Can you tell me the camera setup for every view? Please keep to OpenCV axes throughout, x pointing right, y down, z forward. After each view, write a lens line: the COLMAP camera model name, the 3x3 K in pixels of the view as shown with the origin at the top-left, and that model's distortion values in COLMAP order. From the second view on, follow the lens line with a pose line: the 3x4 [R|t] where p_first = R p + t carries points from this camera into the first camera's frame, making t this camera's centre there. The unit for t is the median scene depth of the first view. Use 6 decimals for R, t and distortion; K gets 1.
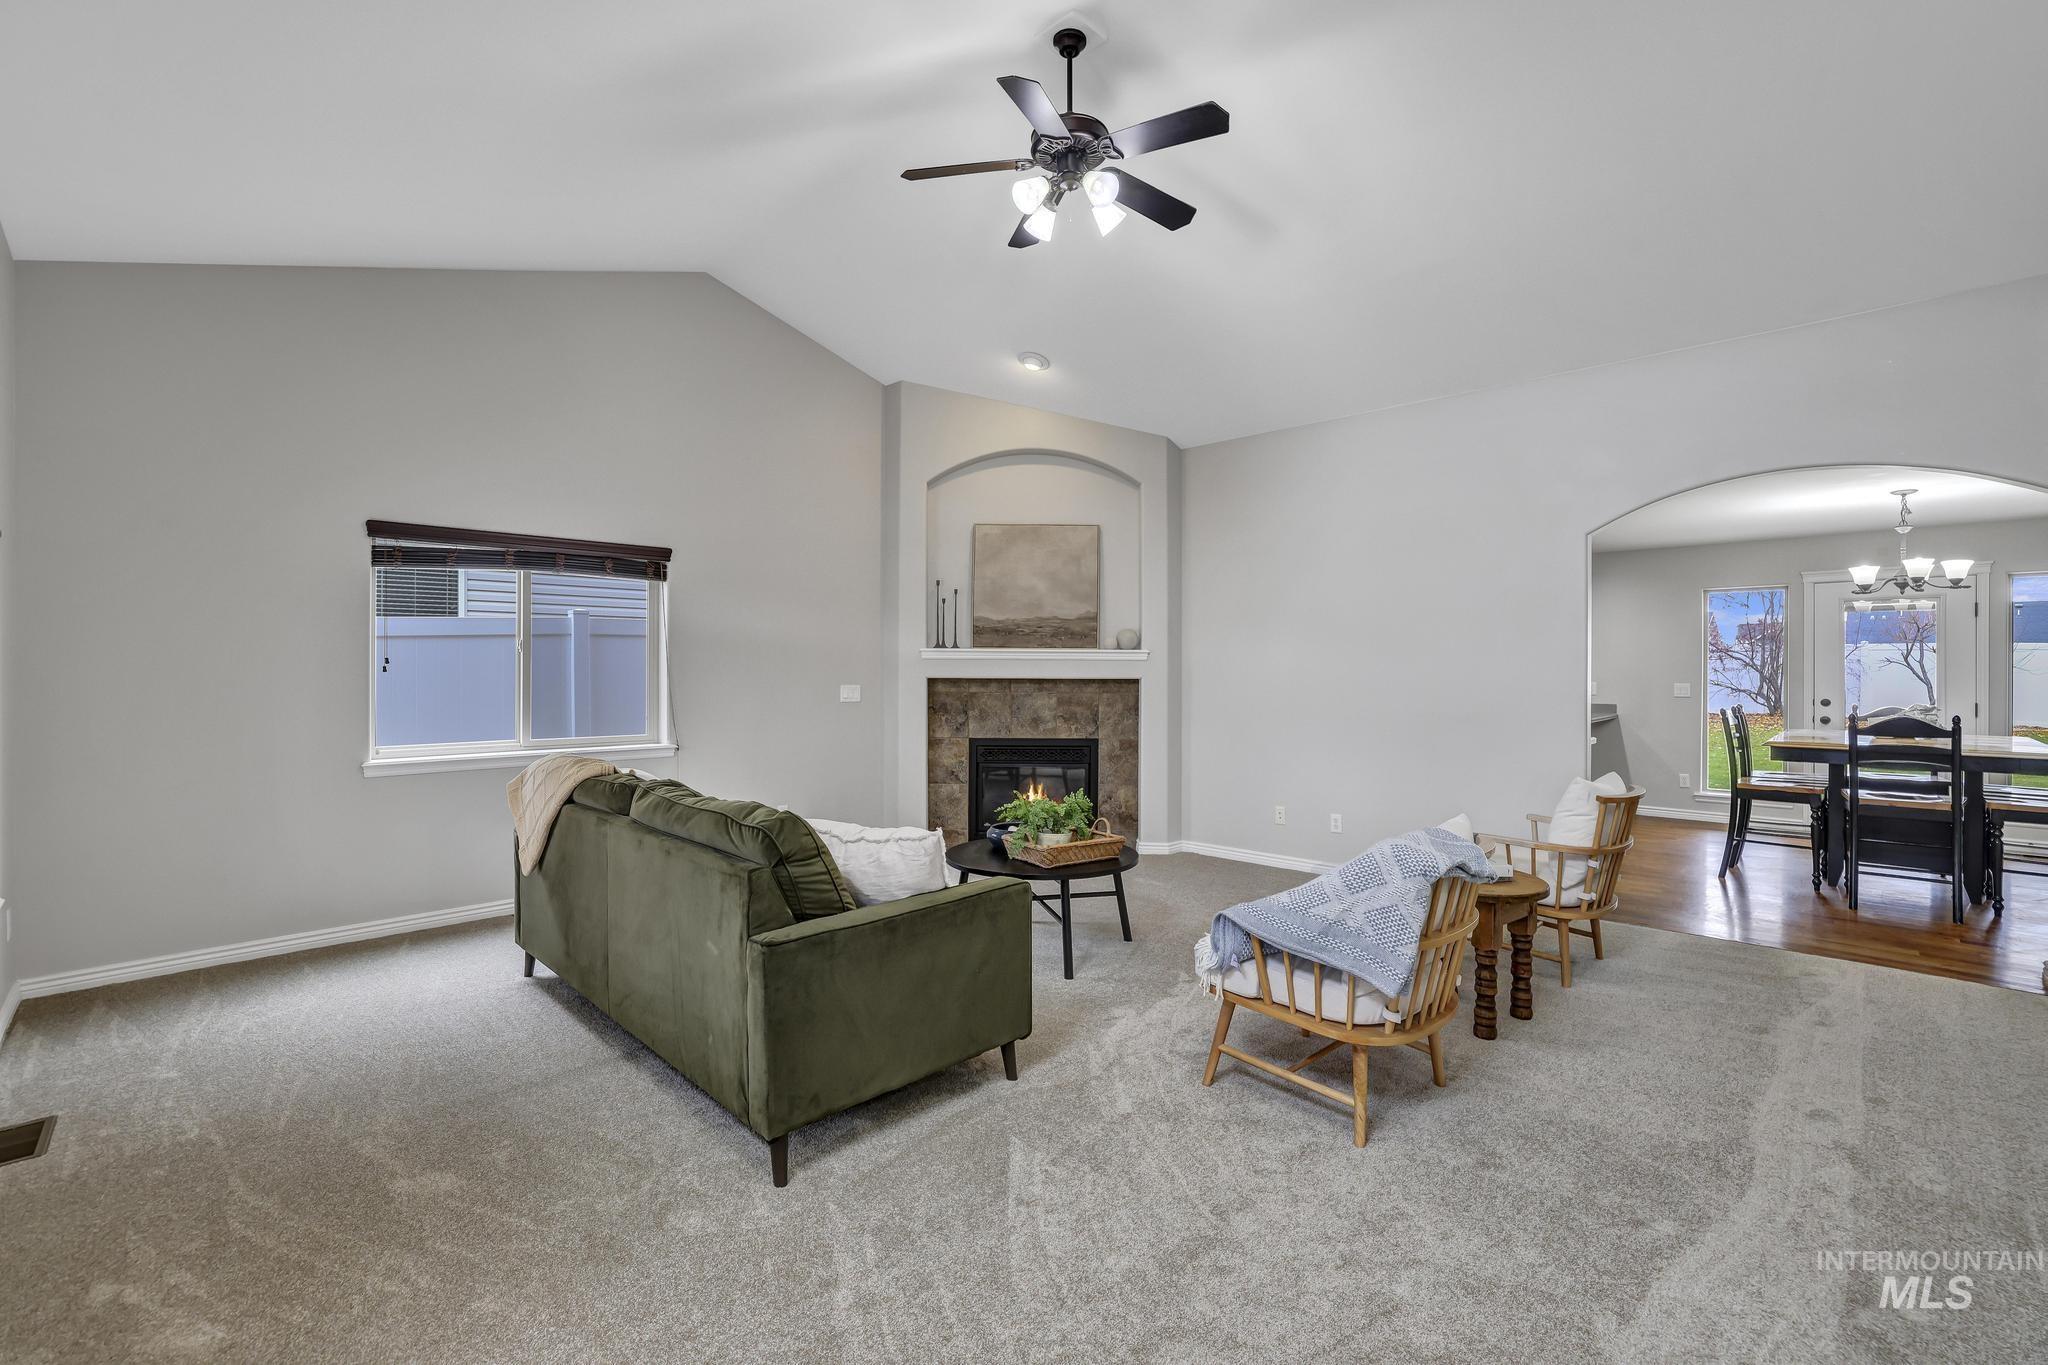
lens RADIAL K [[883.2, 0, 1016.3], [0, 883.2, 669.5], [0, 0, 1]] dist [-0.049205, 0.018947]
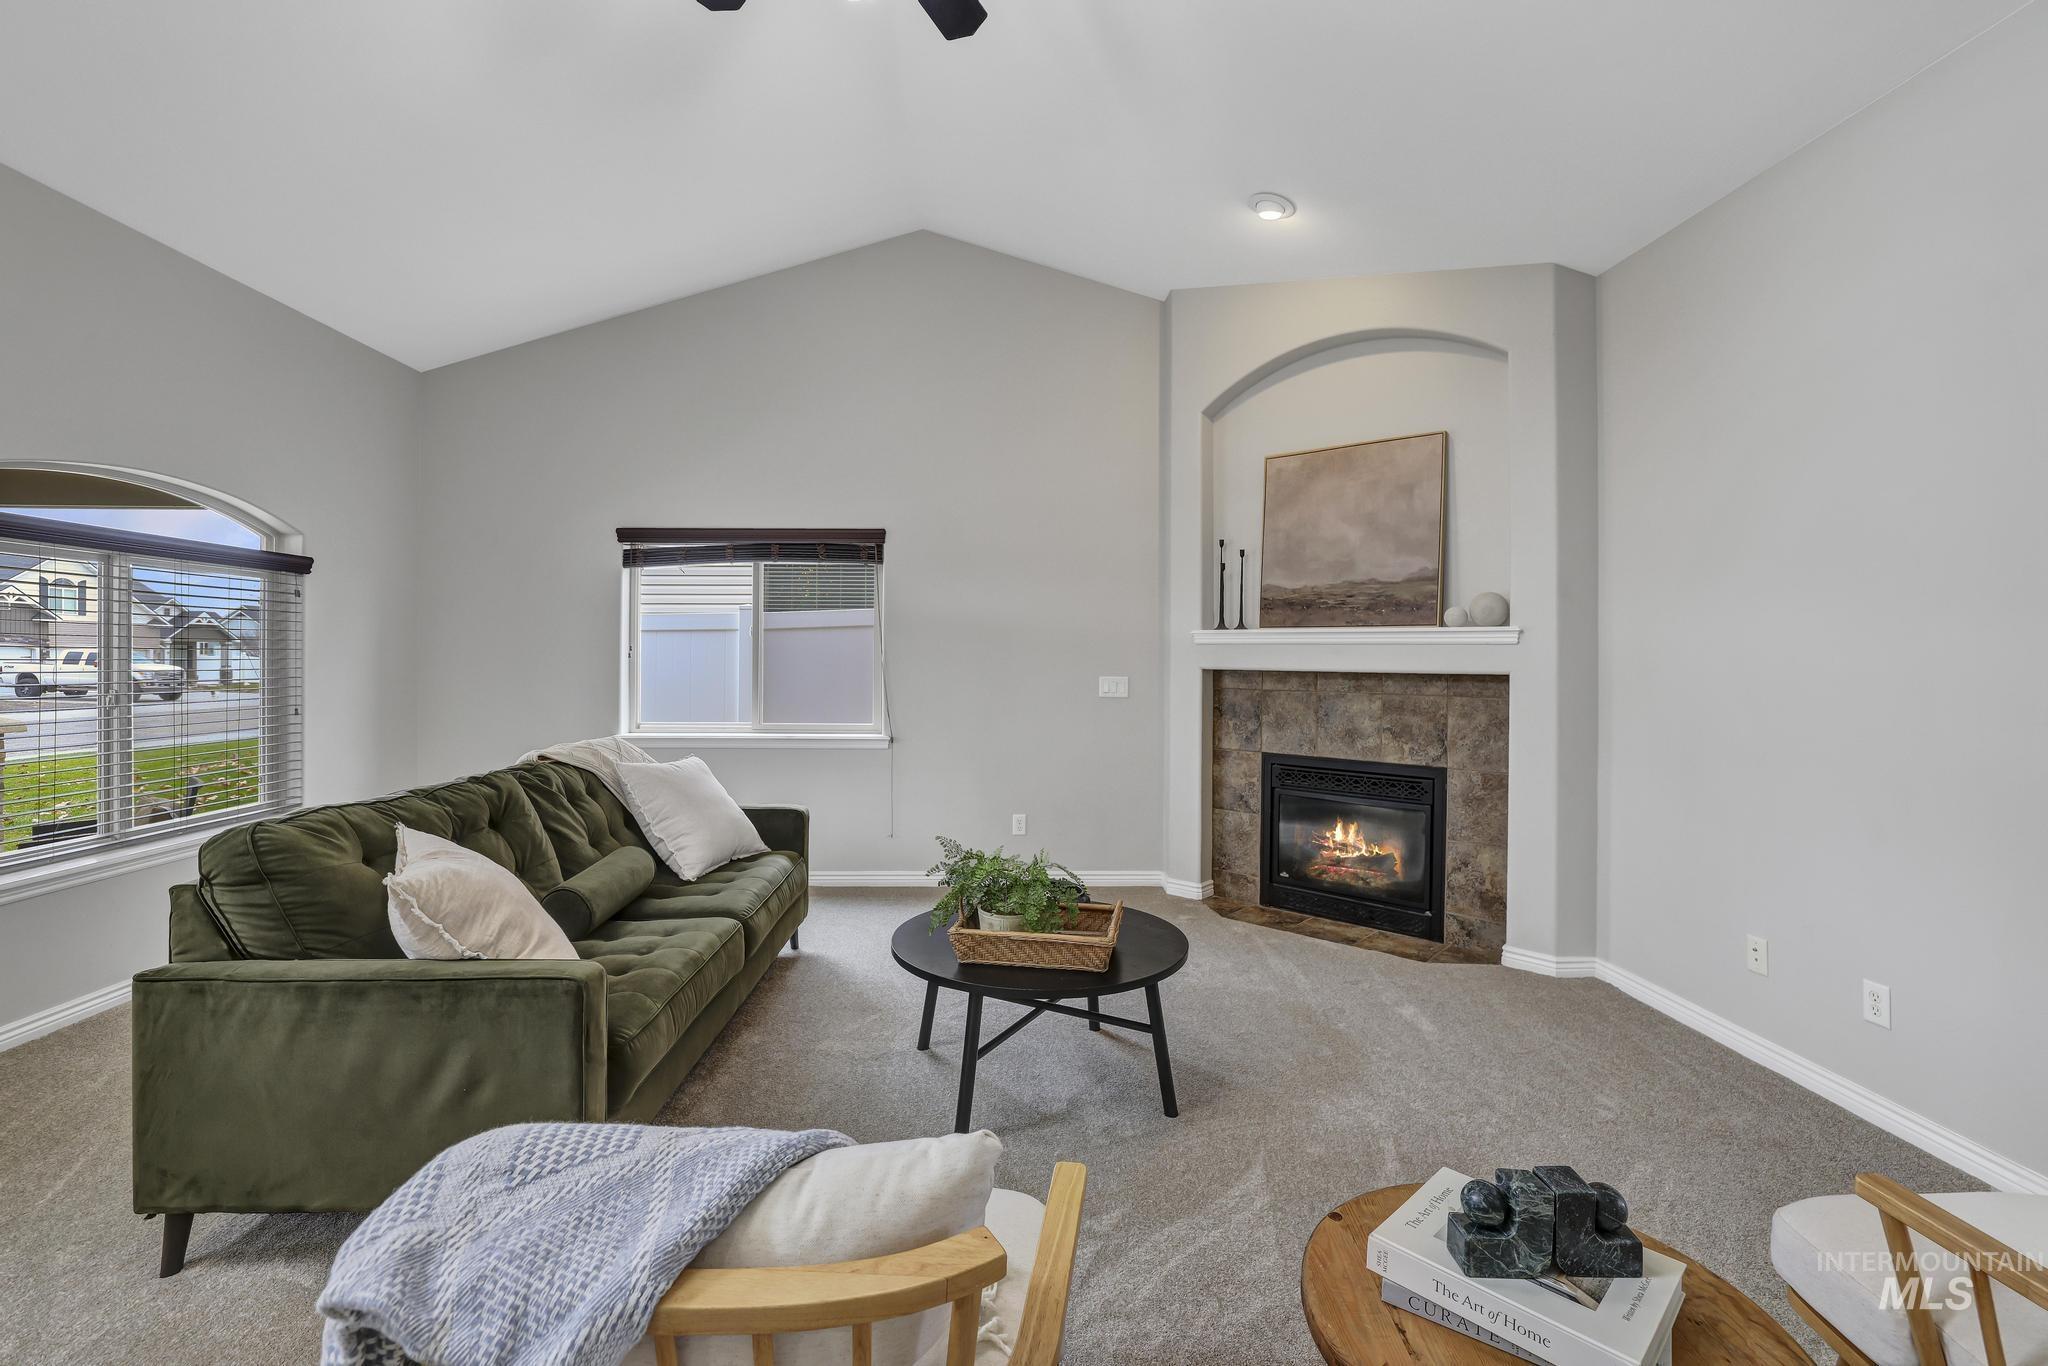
lens RADIAL K [[894.2, 0, 1016.0], [0, 894.2, 647.2], [0, 0, 1]] dist [-0.045732, 0.016654]
pose [[0.723824, -0.004794, -0.689968, 0.309999], [-0.004354, 0.999924, -0.011516, 0.000399], [0.689971, 0.011340, 0.723748, 0.328234]]
